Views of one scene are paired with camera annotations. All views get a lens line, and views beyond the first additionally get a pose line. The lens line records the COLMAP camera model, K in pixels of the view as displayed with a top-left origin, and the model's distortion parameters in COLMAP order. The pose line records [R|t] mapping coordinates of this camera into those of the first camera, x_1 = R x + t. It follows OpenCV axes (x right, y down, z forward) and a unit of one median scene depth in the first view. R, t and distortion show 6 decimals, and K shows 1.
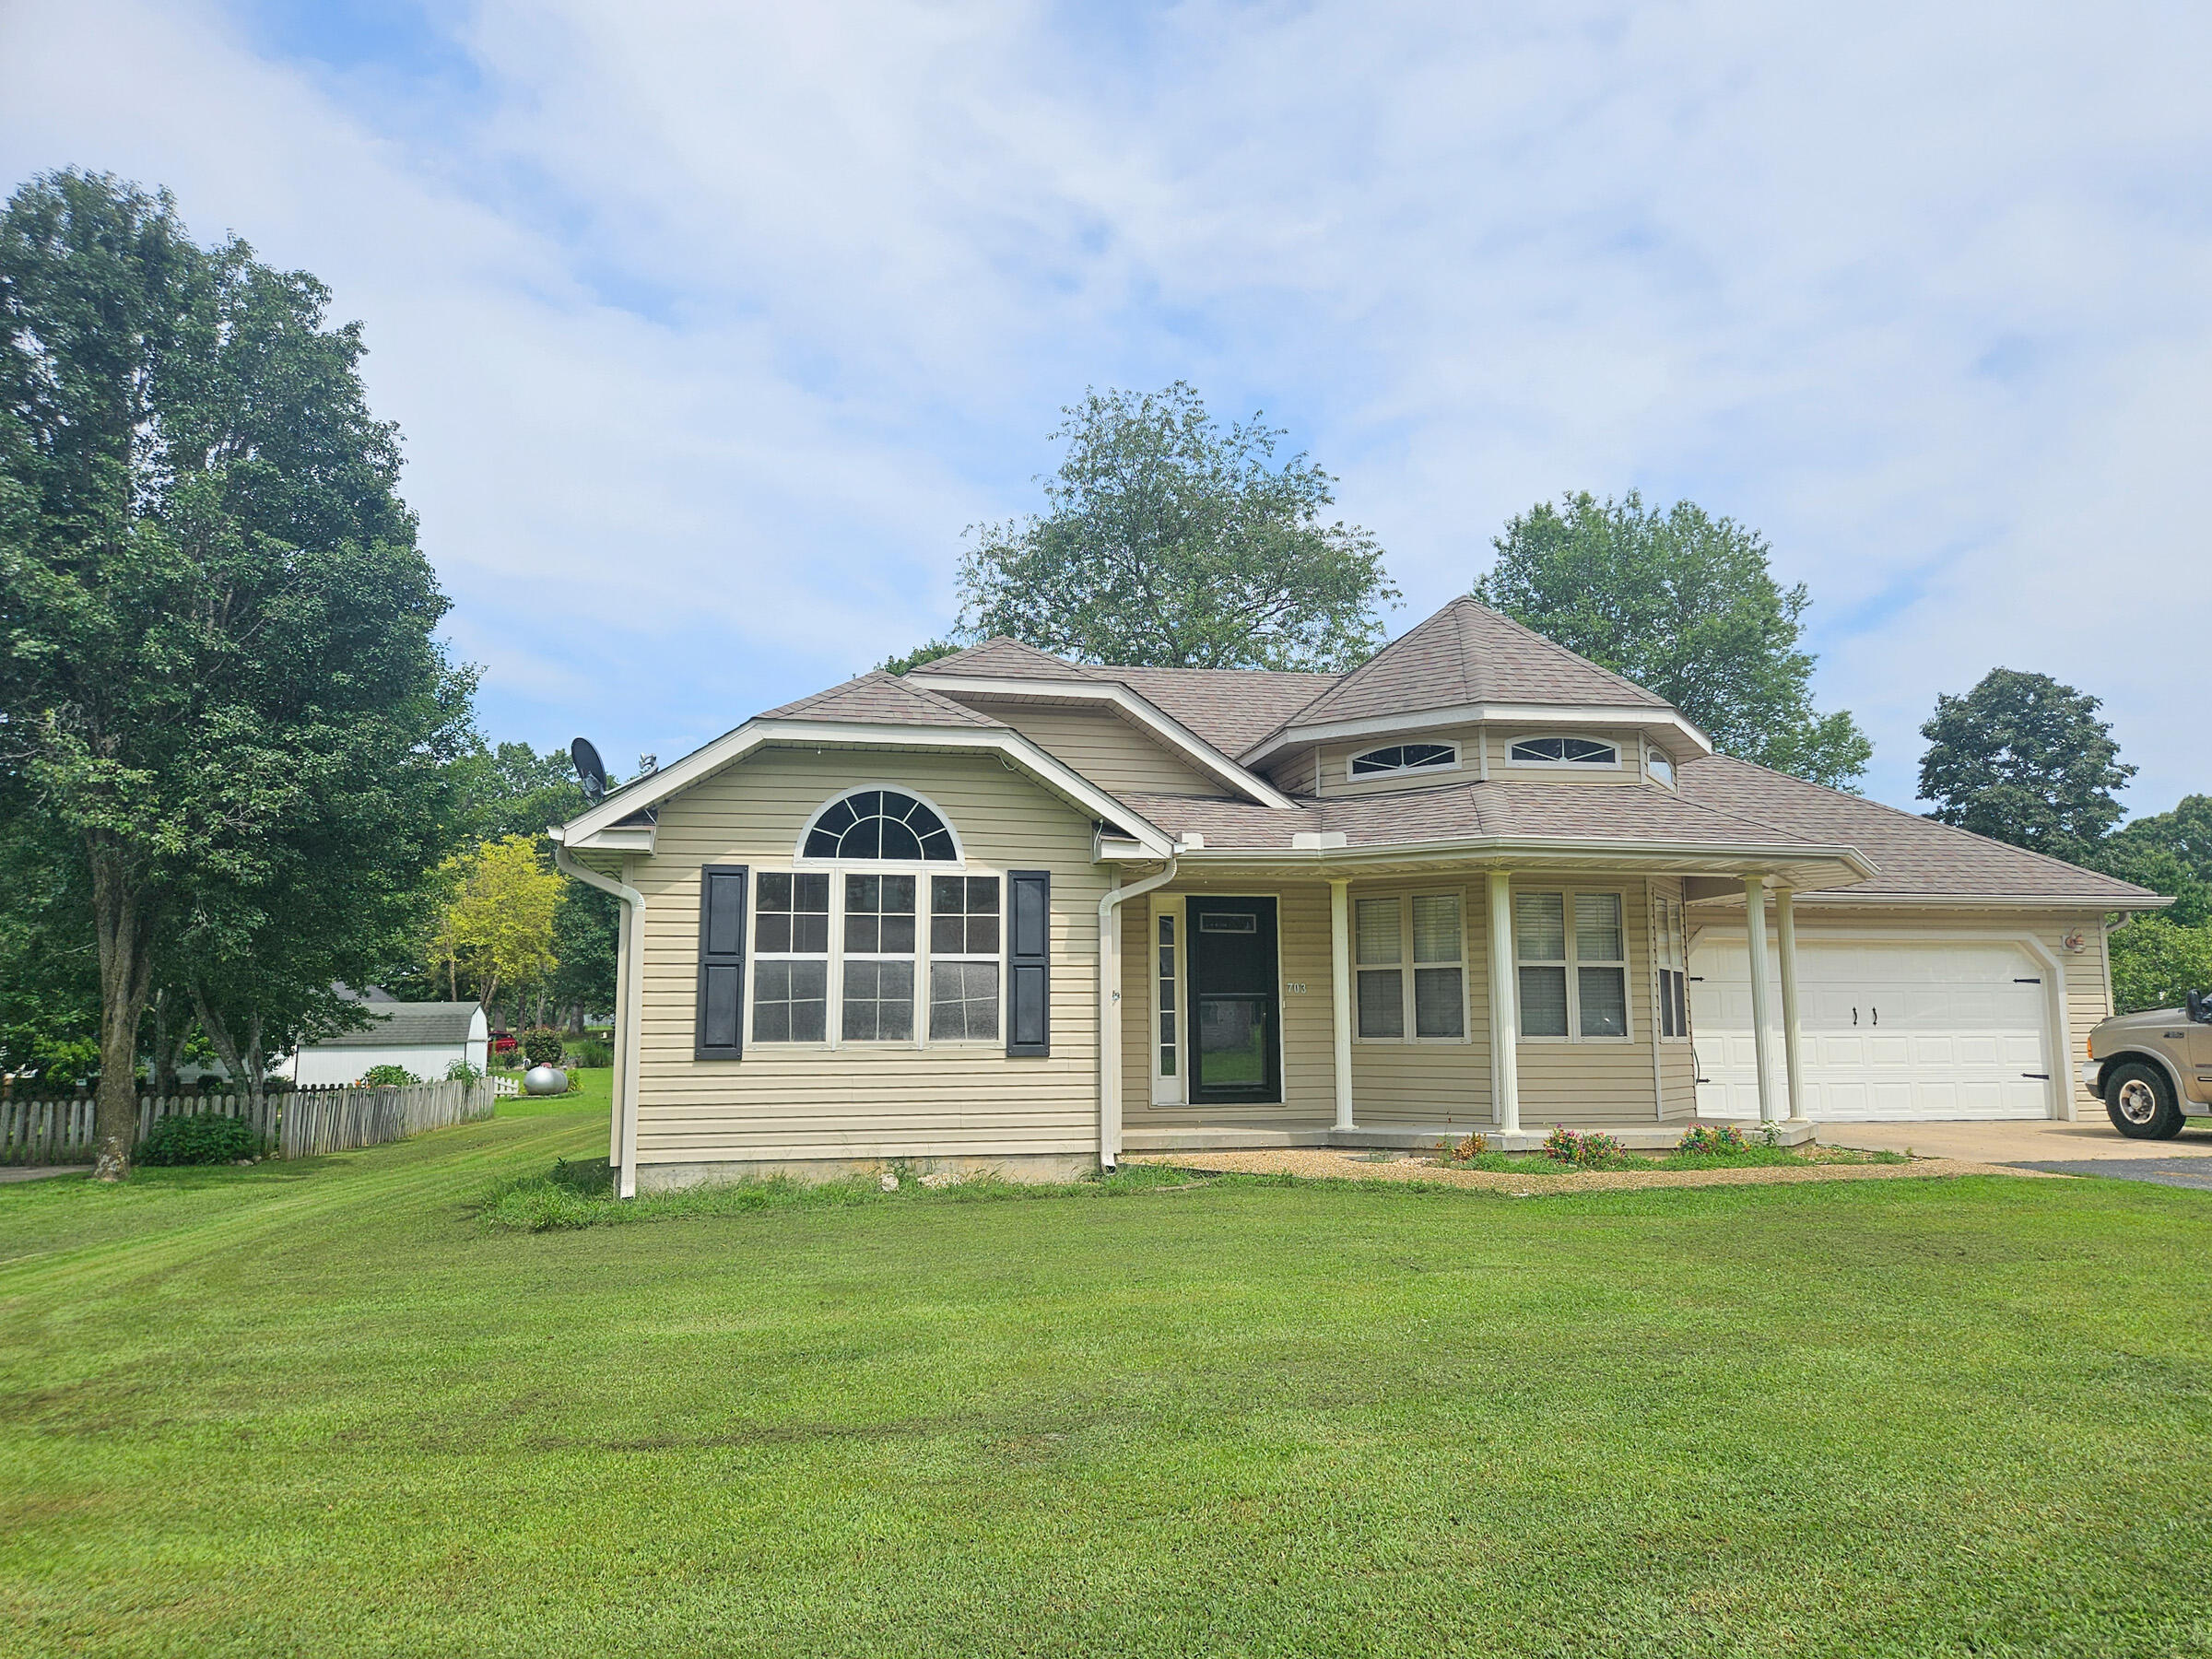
lens RADIAL K [[1520.5, 0, 1138.0], [0, 1520.5, 866.9], [0, 0, 1]] dist [0.092473, -0.070647]
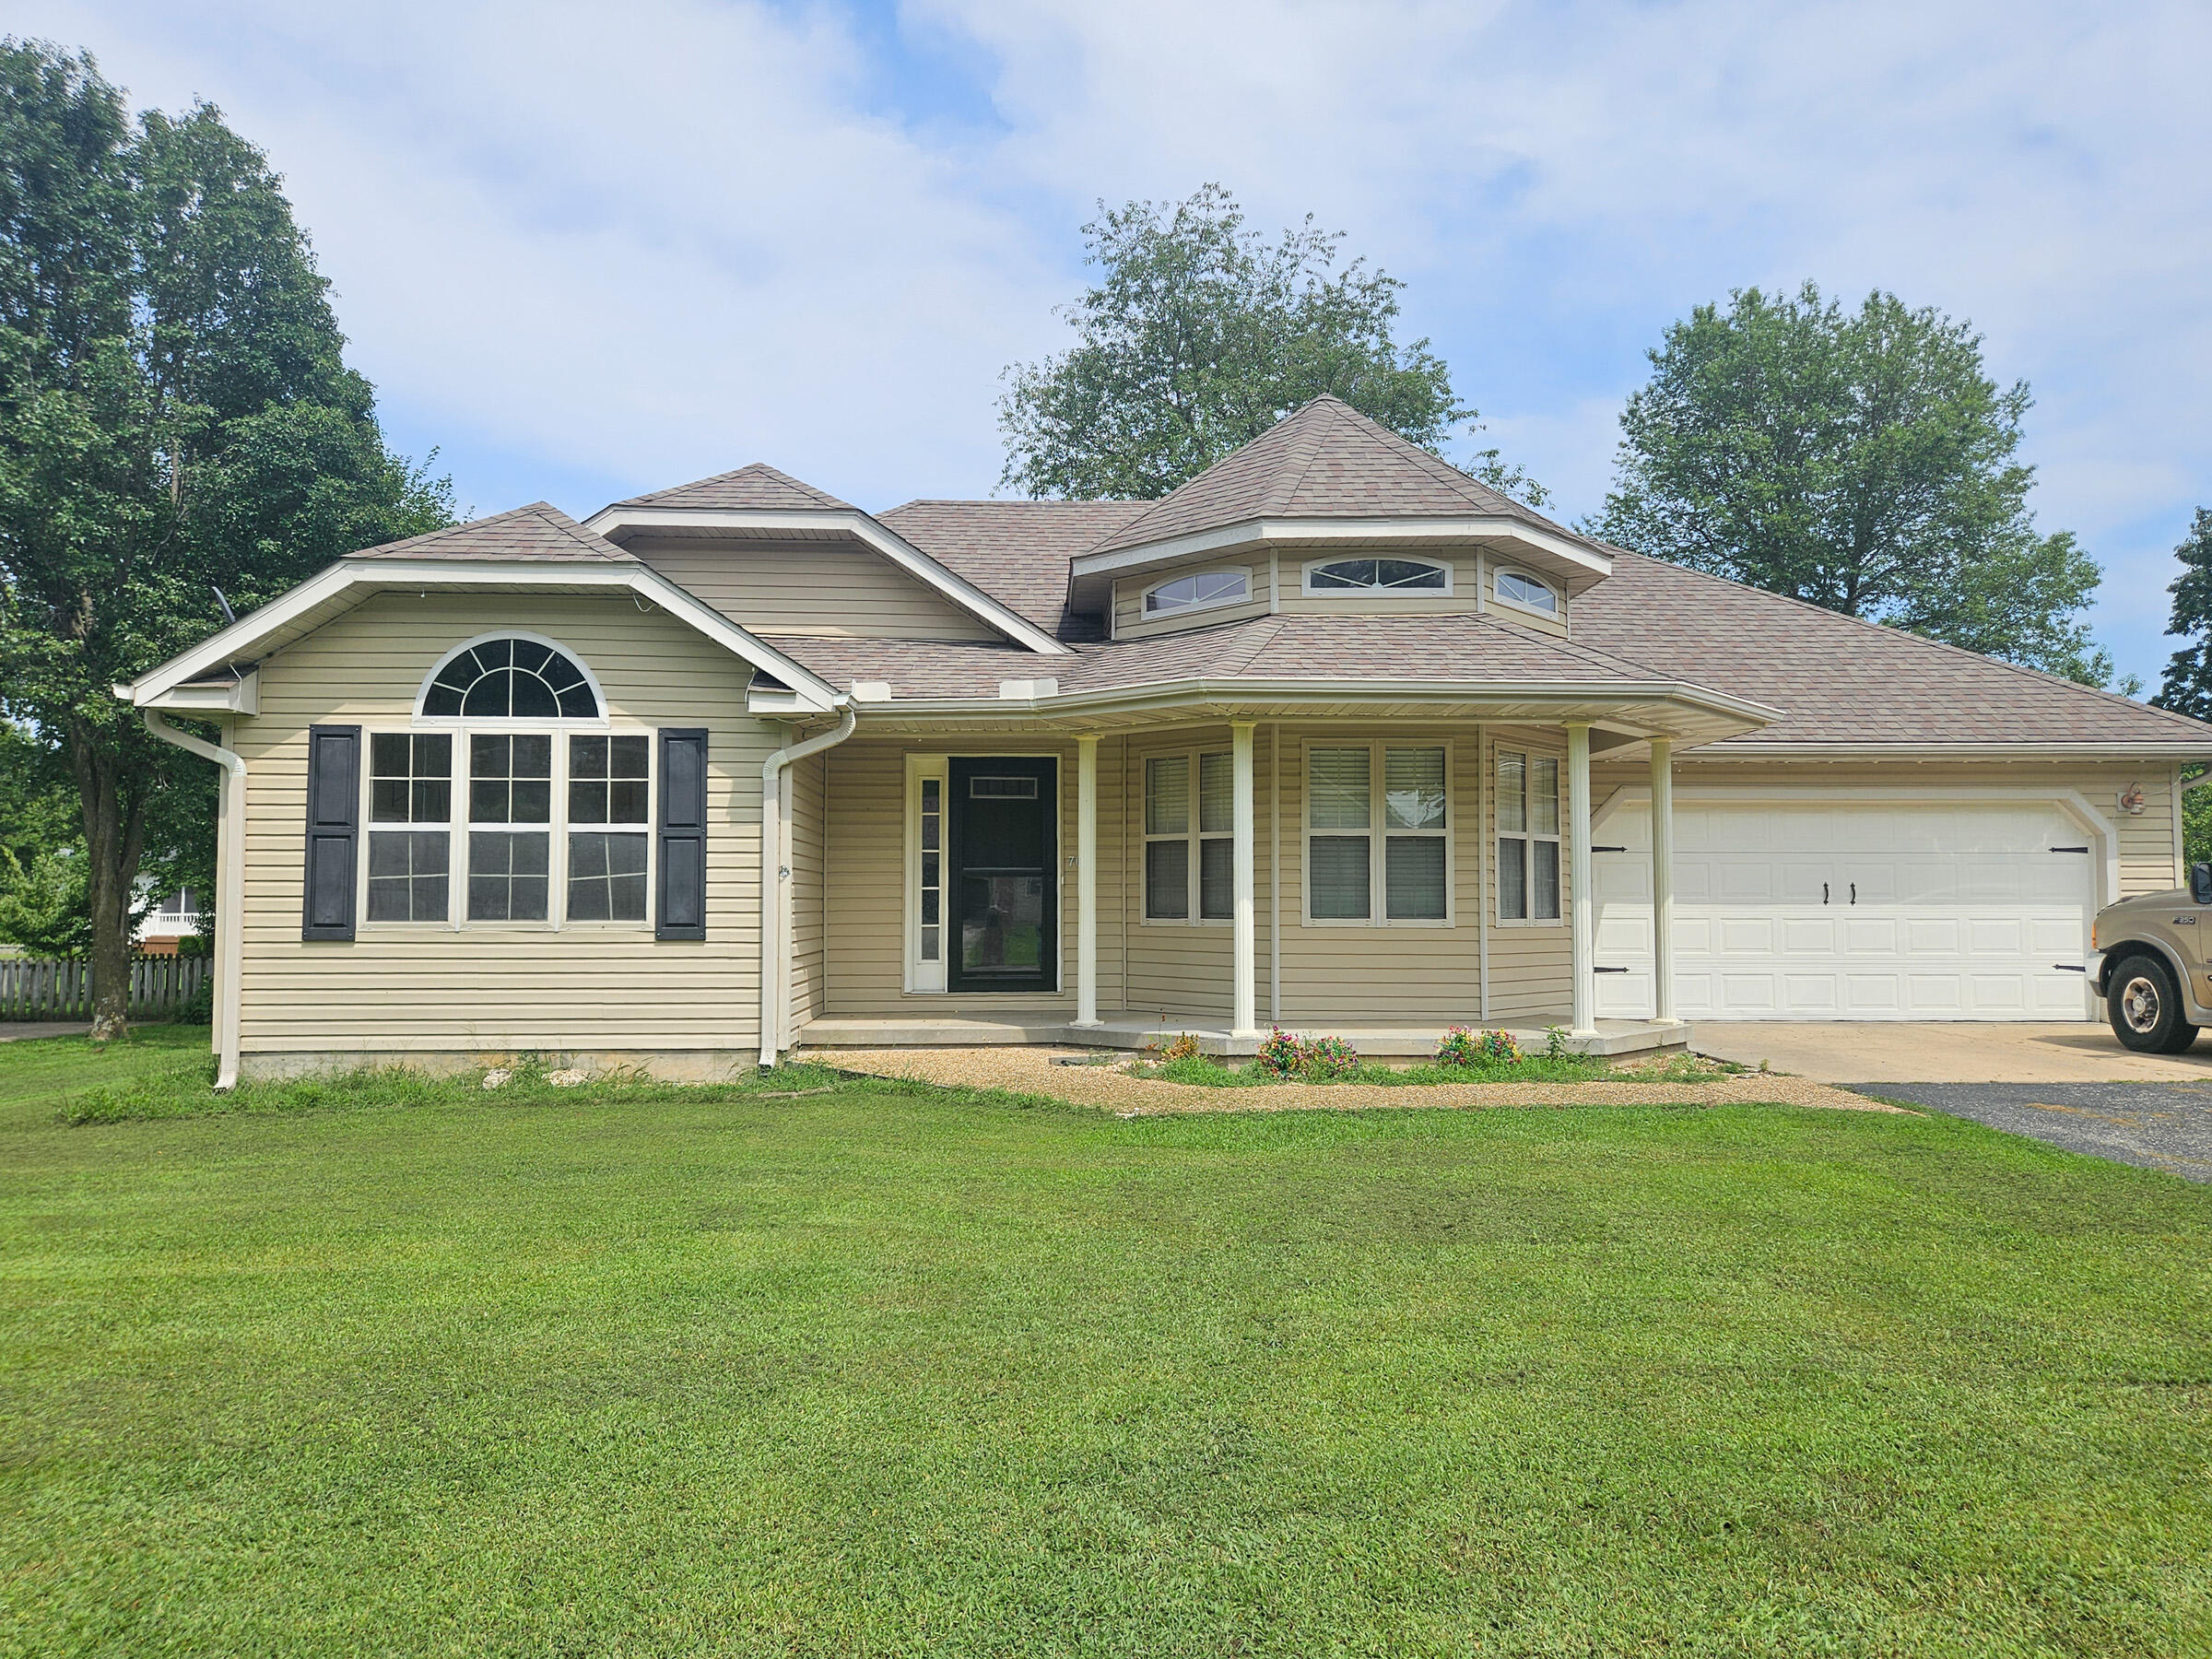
lens RADIAL K [[1528.2, 0, 1104.1], [0, 1528.2, 851.8], [0, 0, 1]] dist [0.085211, -0.064469]
pose [[0.983840, 0.000215, -0.179052, 0.313344], [0.013491, 0.997067, 0.075329, 0.009469], [0.178543, -0.076527, 0.980952, 0.167627]]
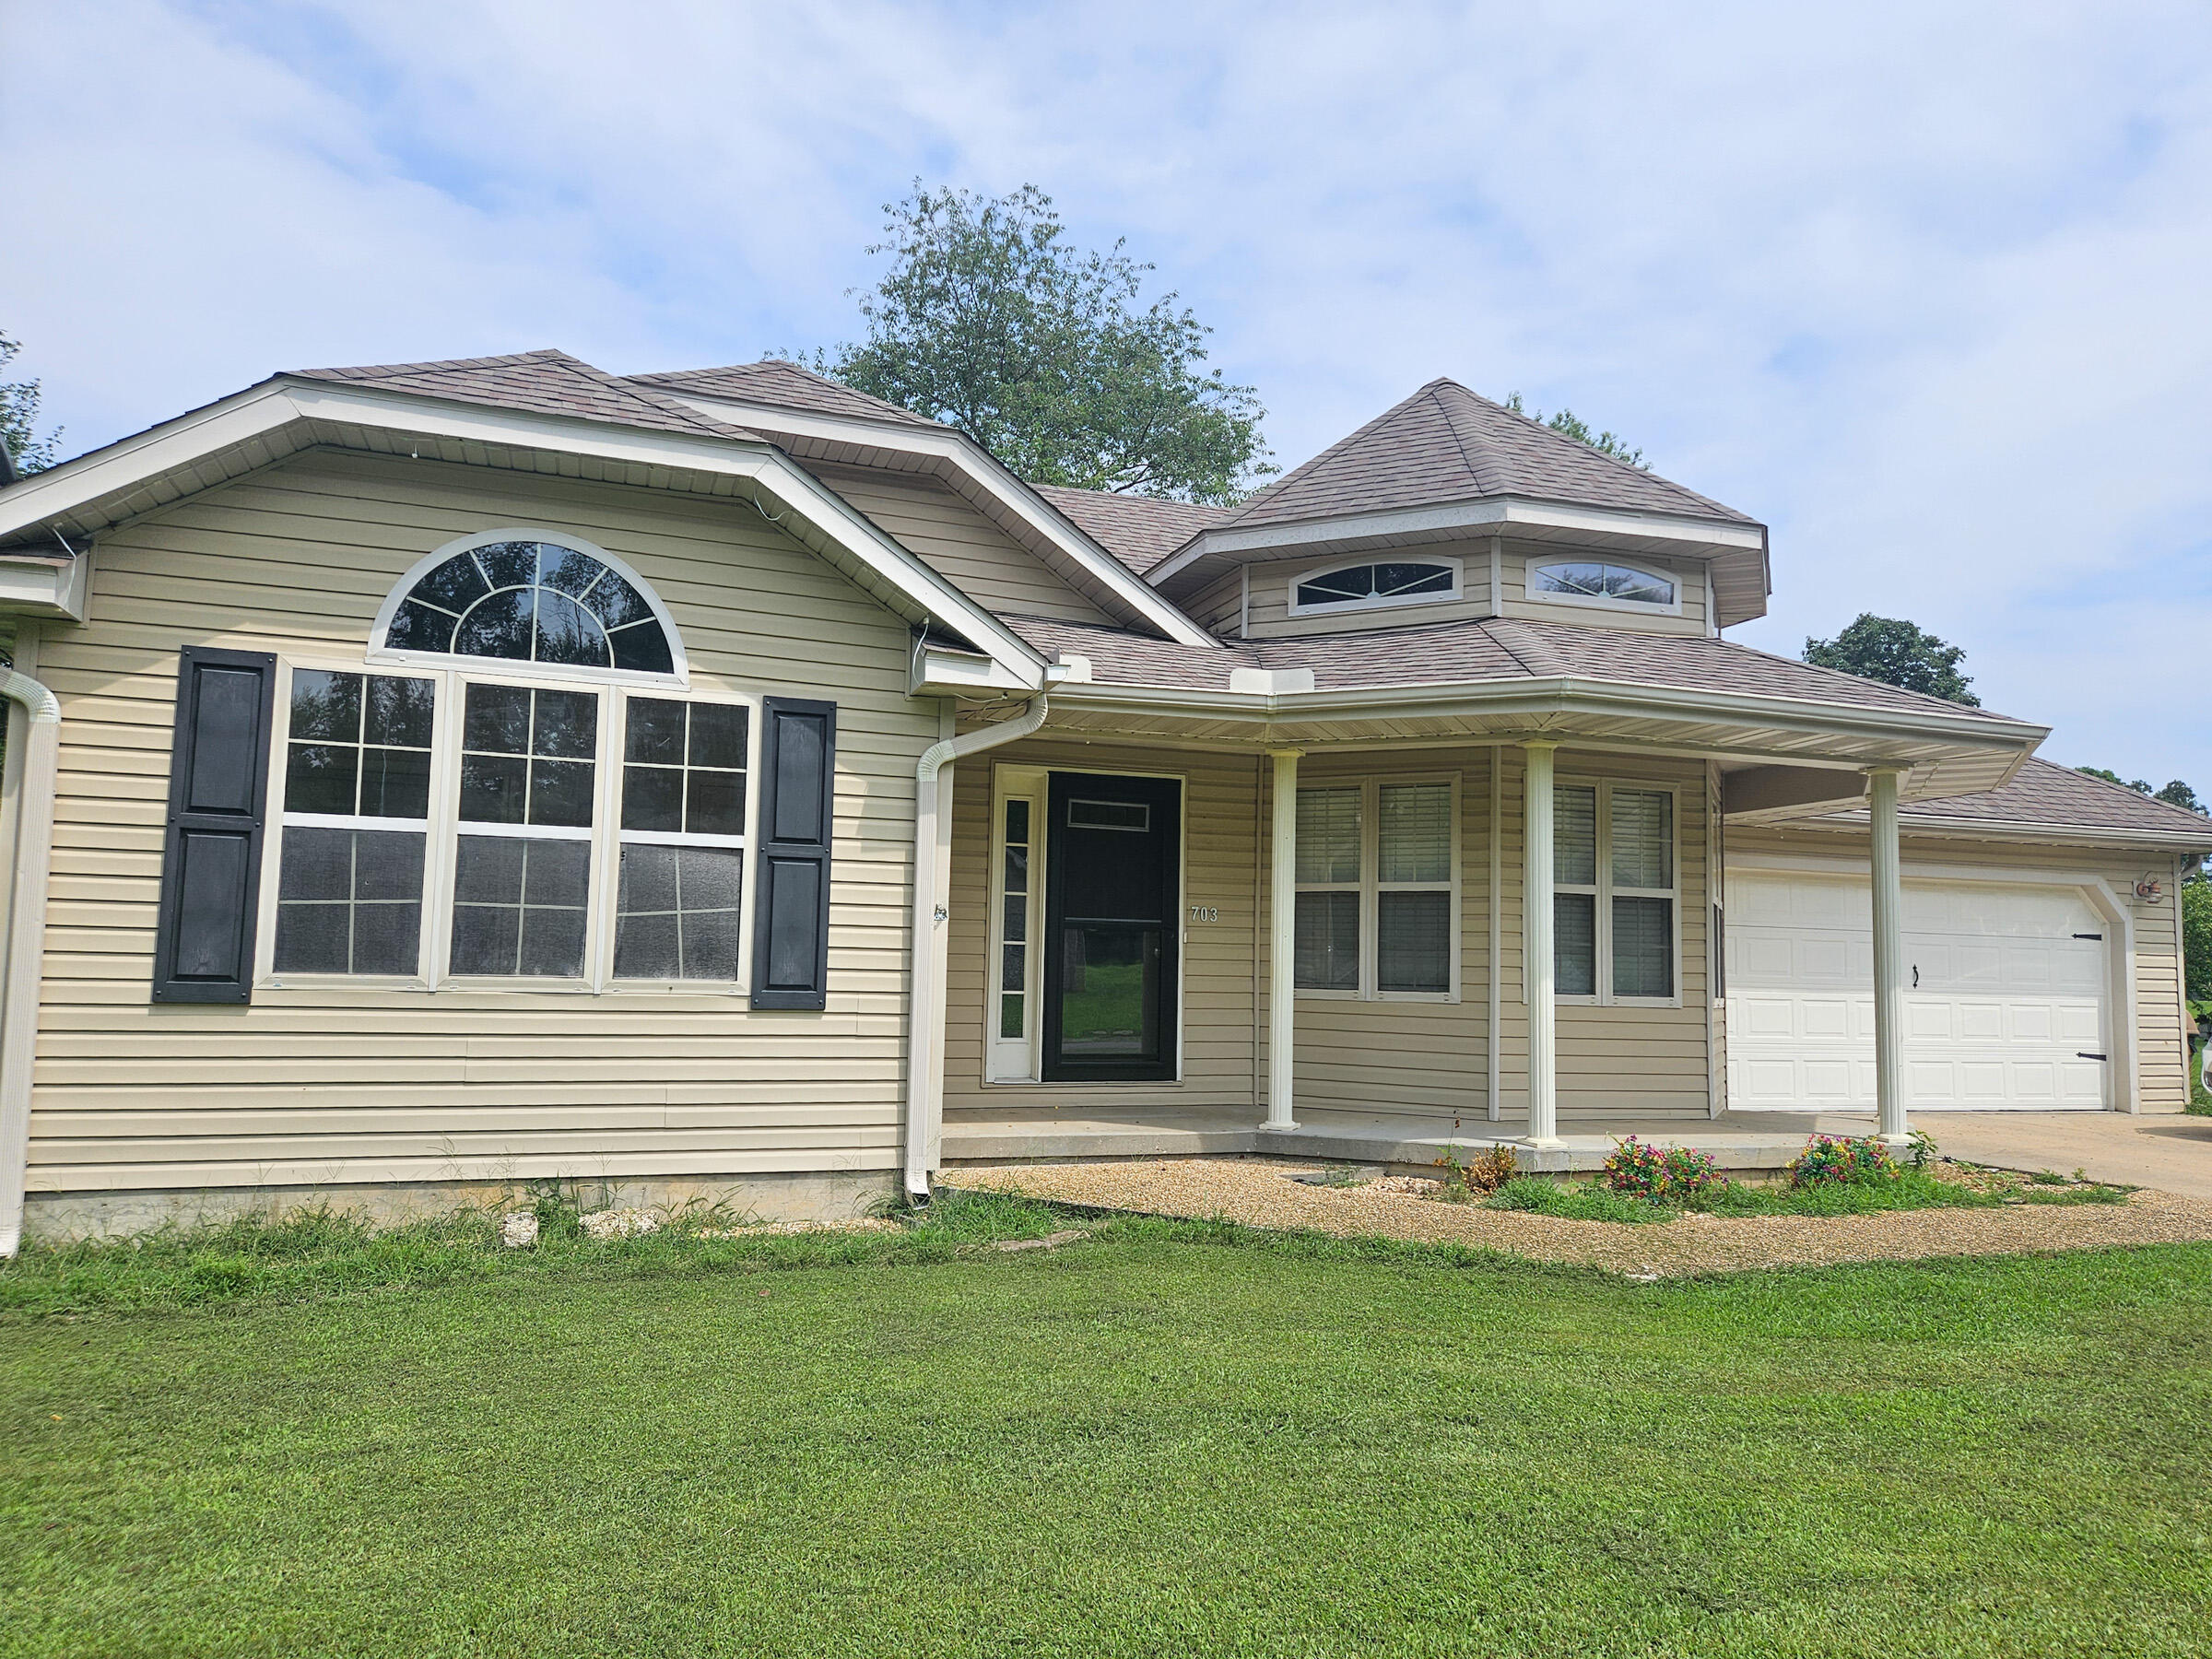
lens RADIAL K [[1520.5, 0, 1138.0], [0, 1520.5, 866.9], [0, 0, 1]] dist [0.092473, -0.070647]
pose [[0.991689, 0.036749, 0.123300, -0.011593], [-0.041660, 0.998428, 0.037497, 0.038776], [-0.121728, -0.042322, 0.991661, 0.374818]]
